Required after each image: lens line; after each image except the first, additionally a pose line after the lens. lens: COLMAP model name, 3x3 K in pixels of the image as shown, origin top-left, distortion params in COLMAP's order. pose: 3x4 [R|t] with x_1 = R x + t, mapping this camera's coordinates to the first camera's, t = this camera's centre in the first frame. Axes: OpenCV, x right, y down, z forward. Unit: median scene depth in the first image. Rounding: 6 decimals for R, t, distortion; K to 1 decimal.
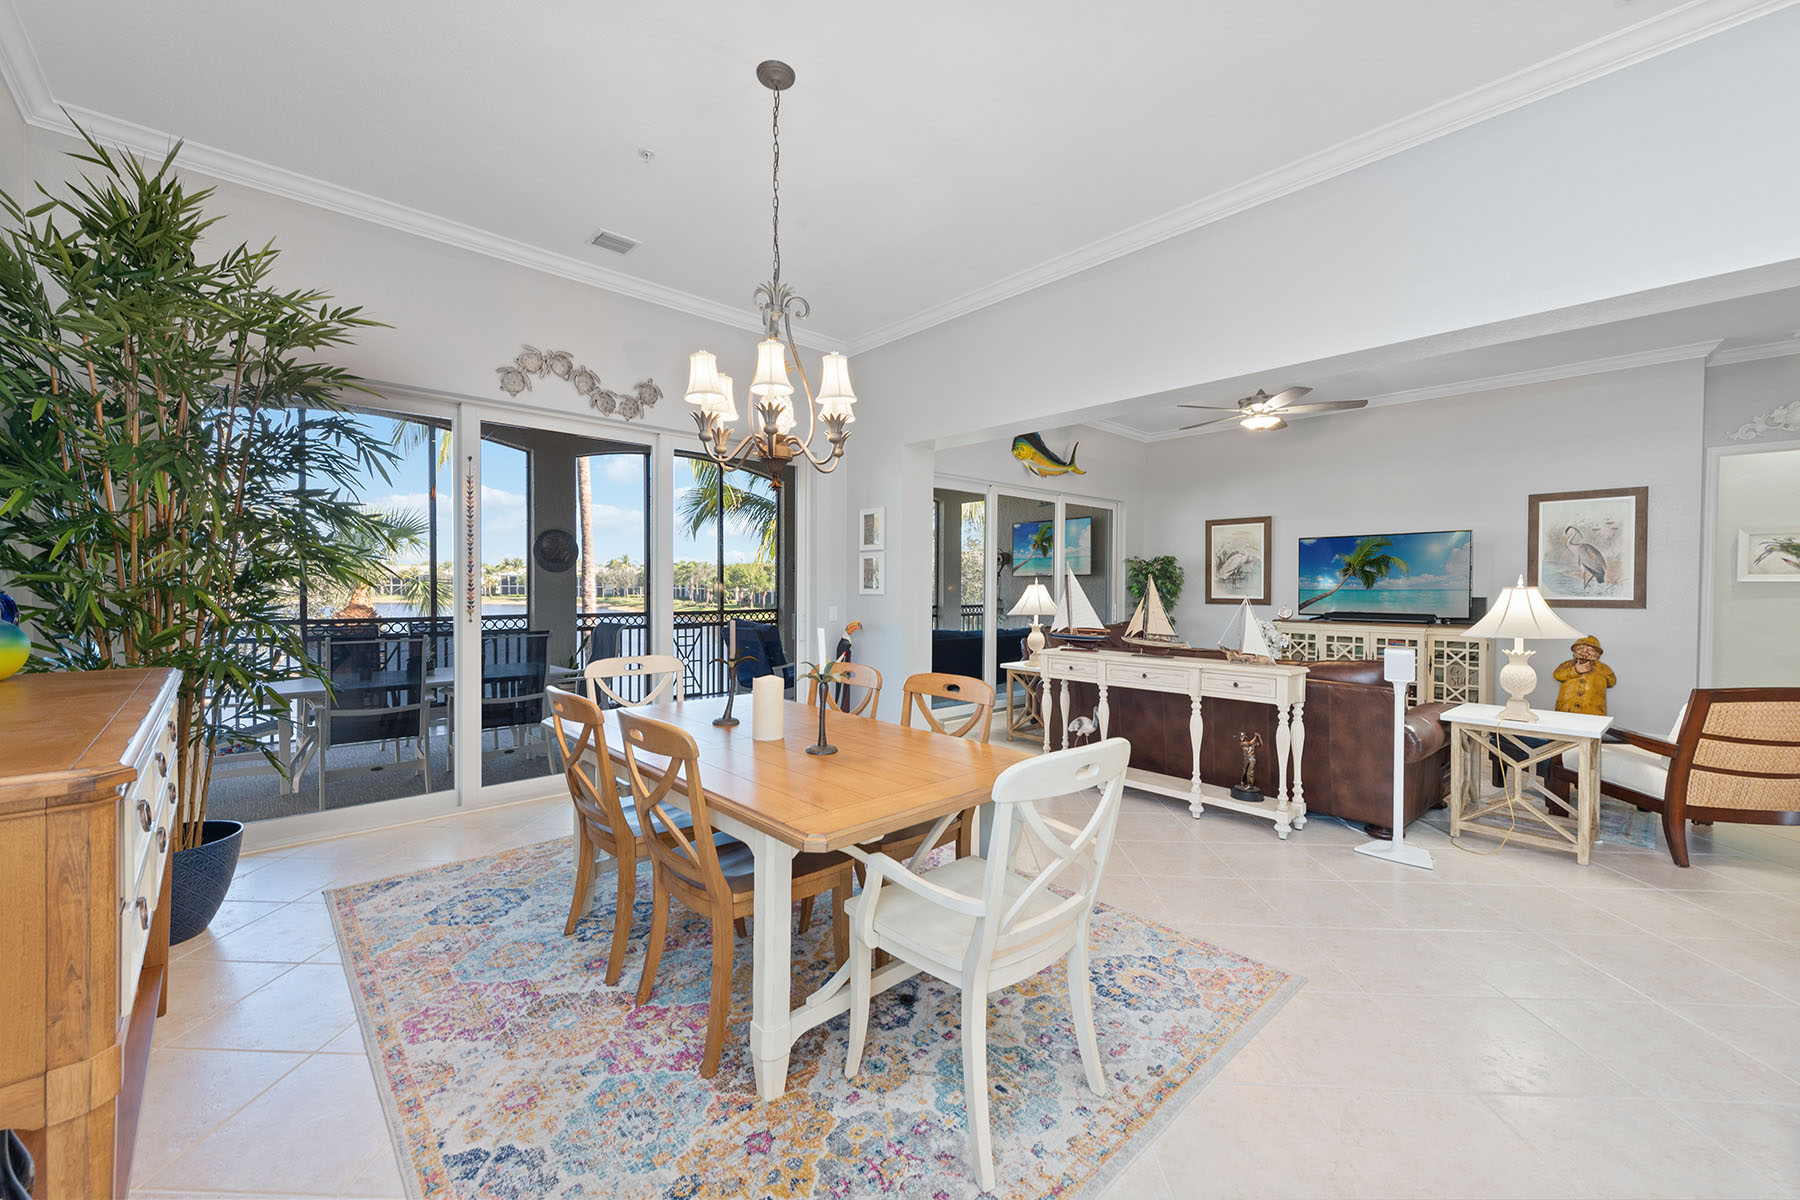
lens RADIAL K [[703.9, 0, 910.4], [0, 703.9, 594.1], [0, 0, 1]] dist [-0.002335, -0.000179]
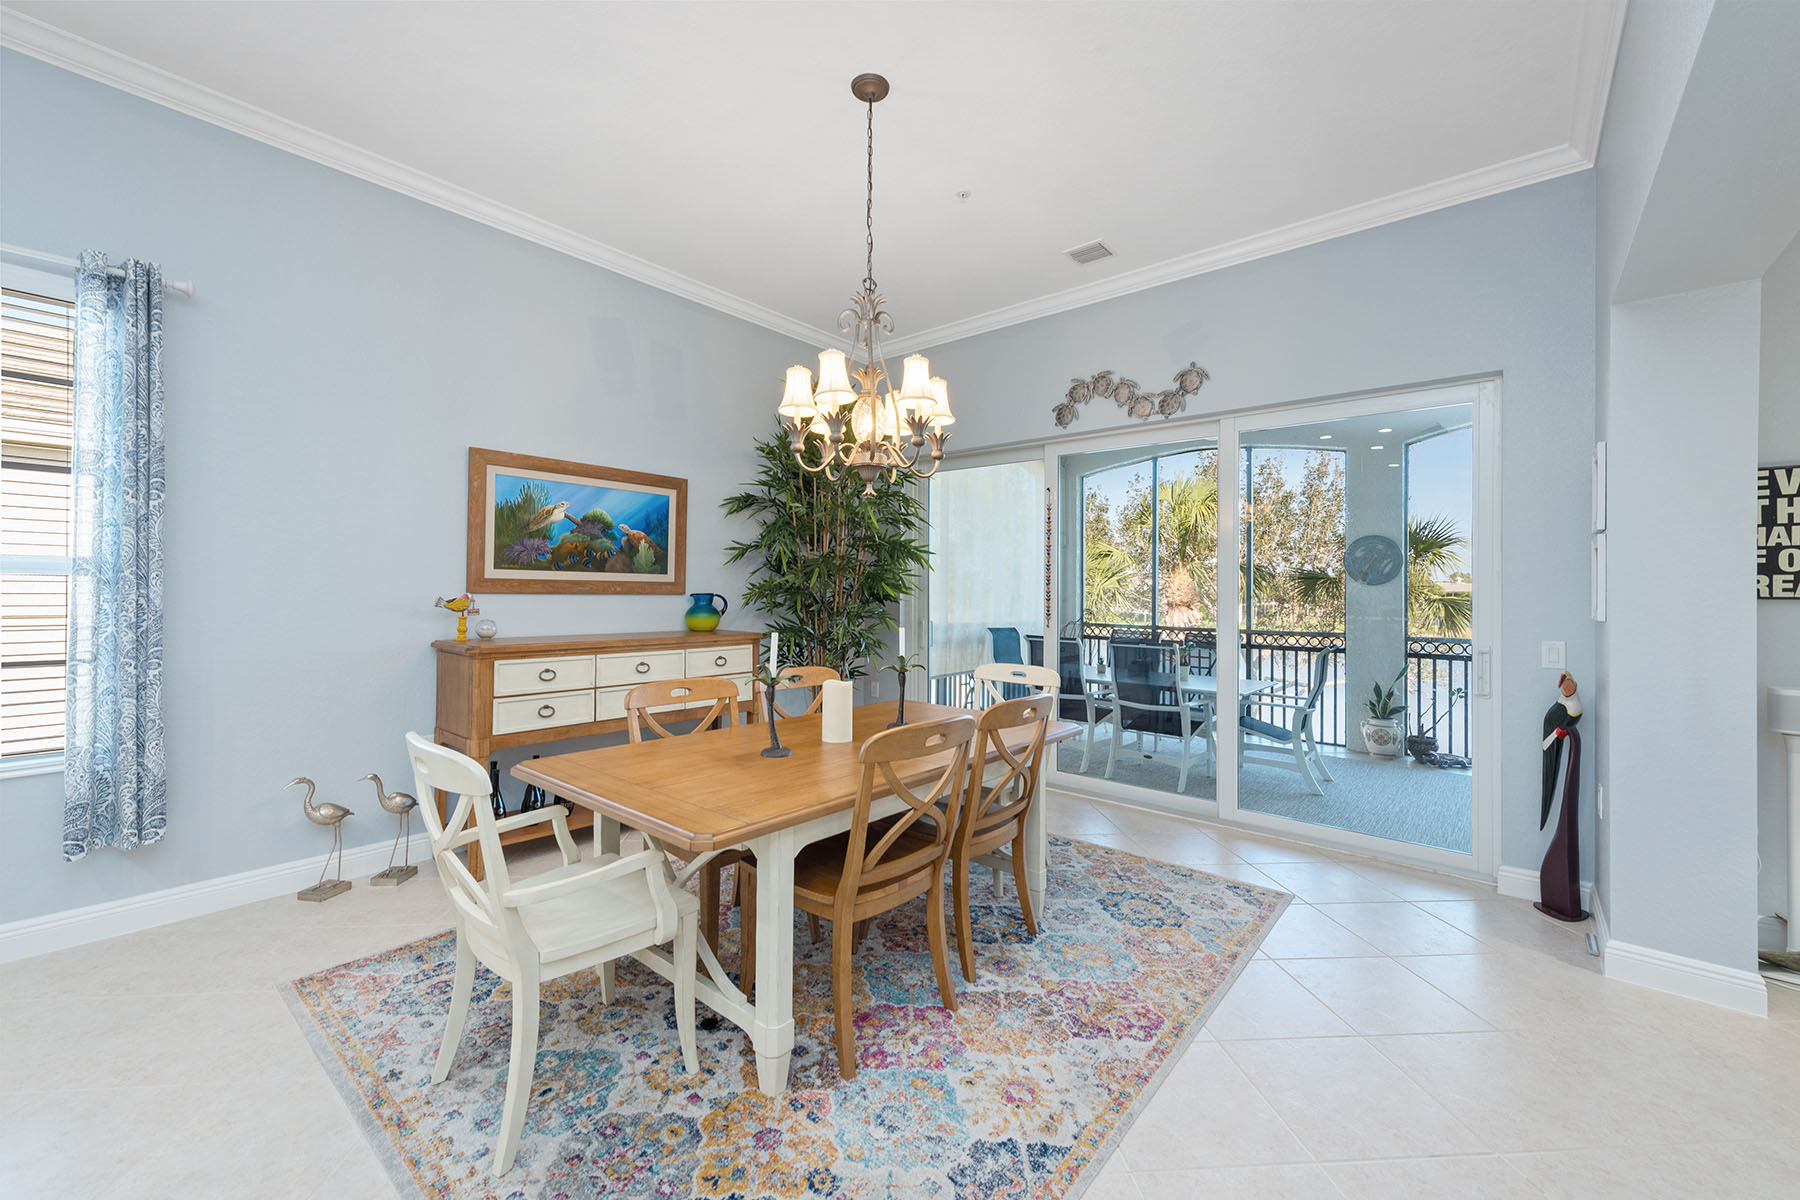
lens RADIAL K [[719.9, 0, 906.8], [0, 719.9, 577.9], [0, 0, 1]] dist [0.026494, -0.000030]
pose [[0.106978, -0.023340, -0.993987, 0.540677], [-0.026900, 0.999291, -0.026360, -0.004472], [0.993897, 0.029559, 0.106274, 0.620530]]
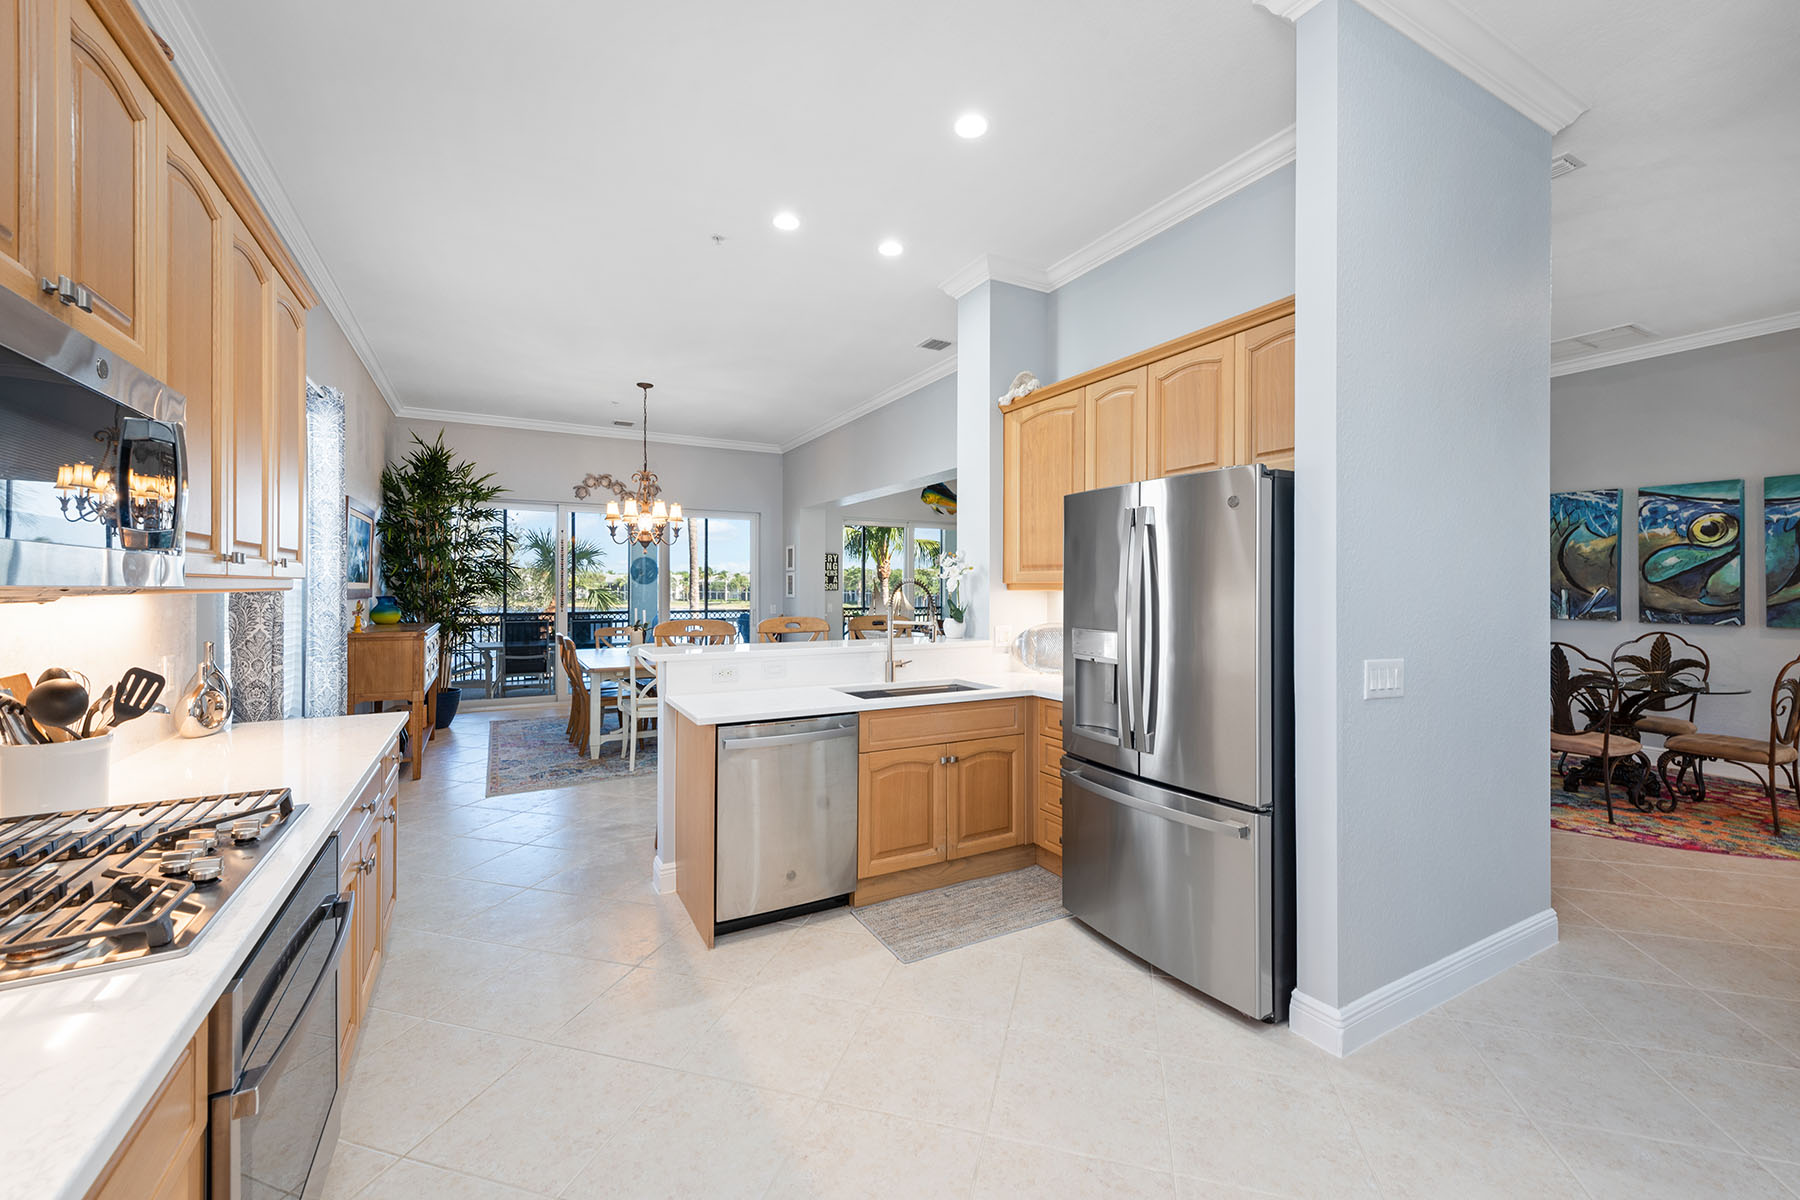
lens RADIAL K [[713.9, 0, 899.0], [0, 713.9, 582.9], [0, 0, 1]] dist [0.015533, -0.000086]
pose [[0.969175, -0.008811, -0.246216, 0.804090], [0.002736, 0.999684, -0.025008, 0.010319], [0.246359, 0.023563, 0.968892, -0.743558]]
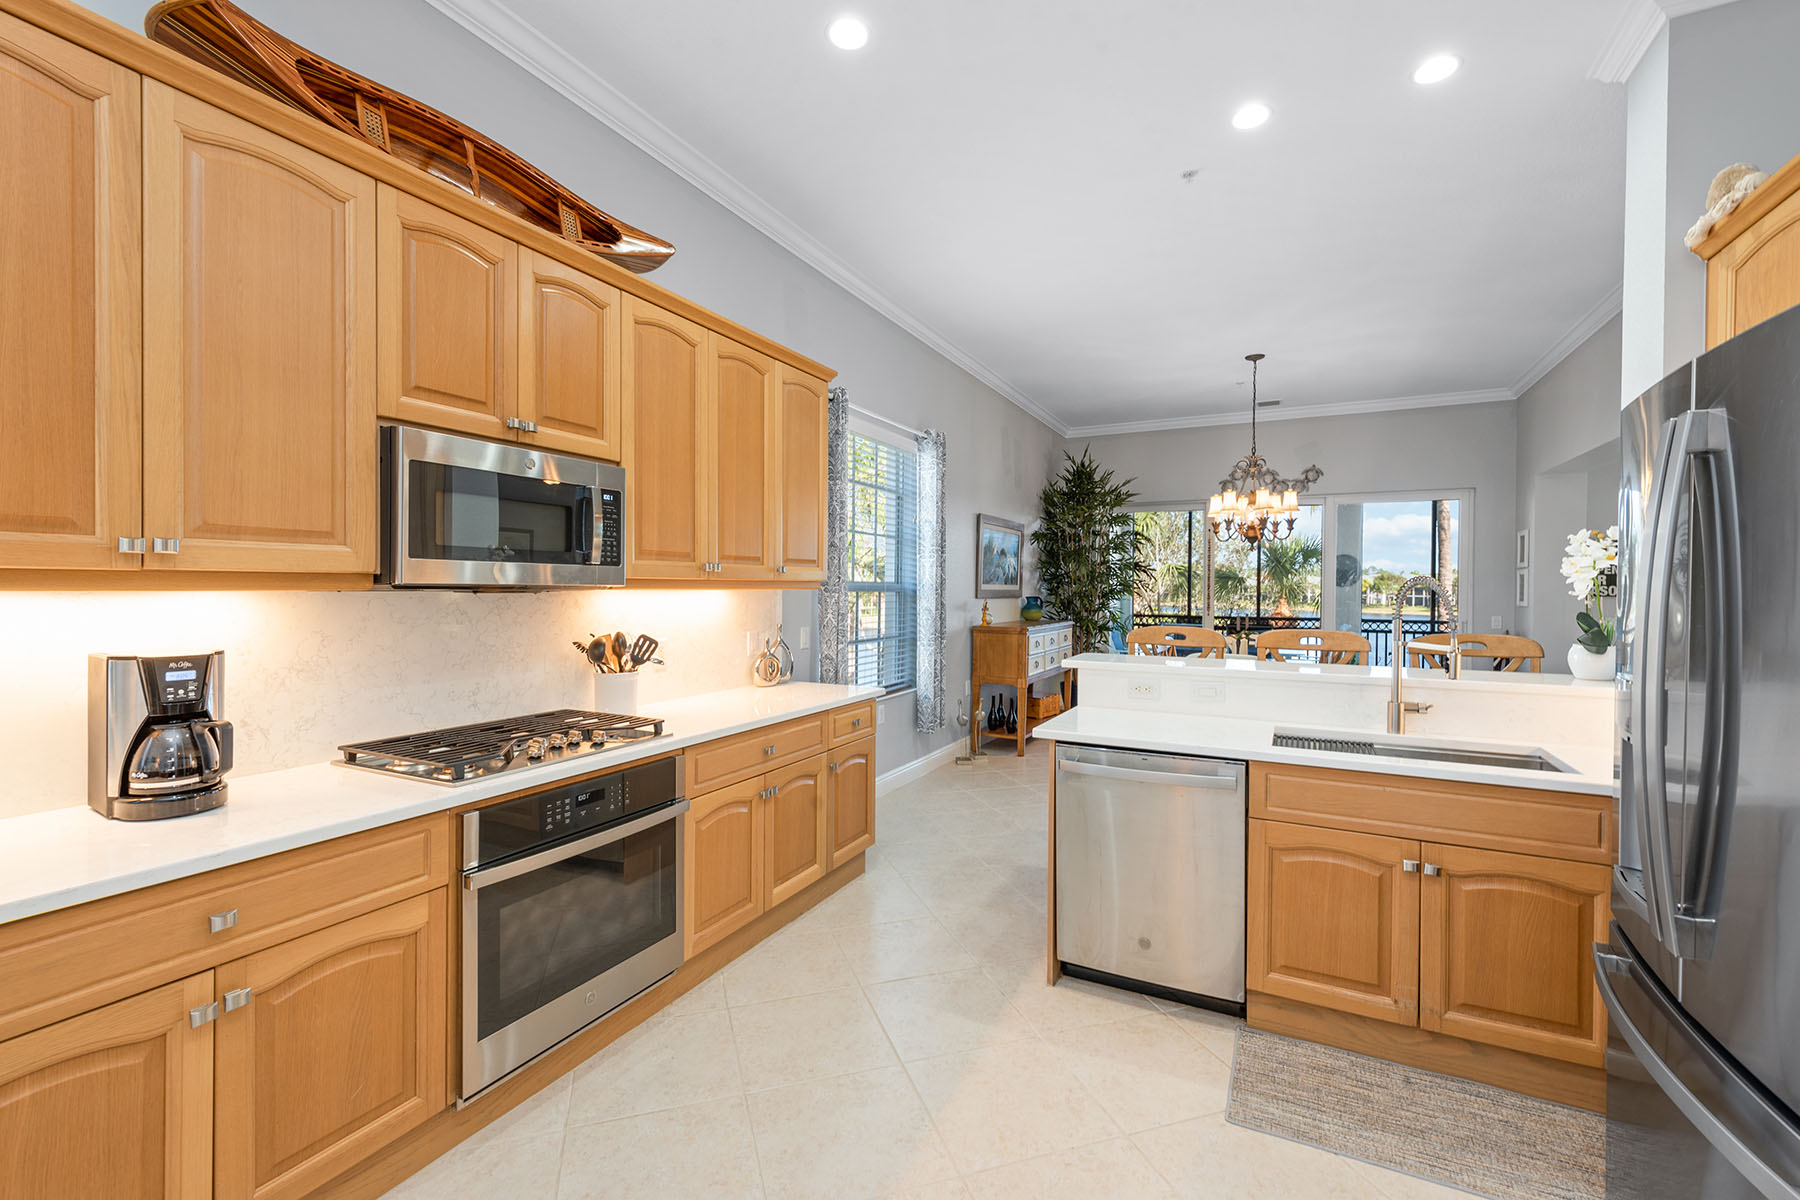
lens RADIAL K [[765.7, 0, 902.5], [0, 765.7, 591.7], [0, 0, 1]] dist [0.001758, -0.000150]
pose [[0.337940, -0.001732, -0.941166, 1.031733], [-0.019317, 0.999775, -0.008776, 0.008394], [0.940969, 0.021147, 0.337830, -0.481060]]
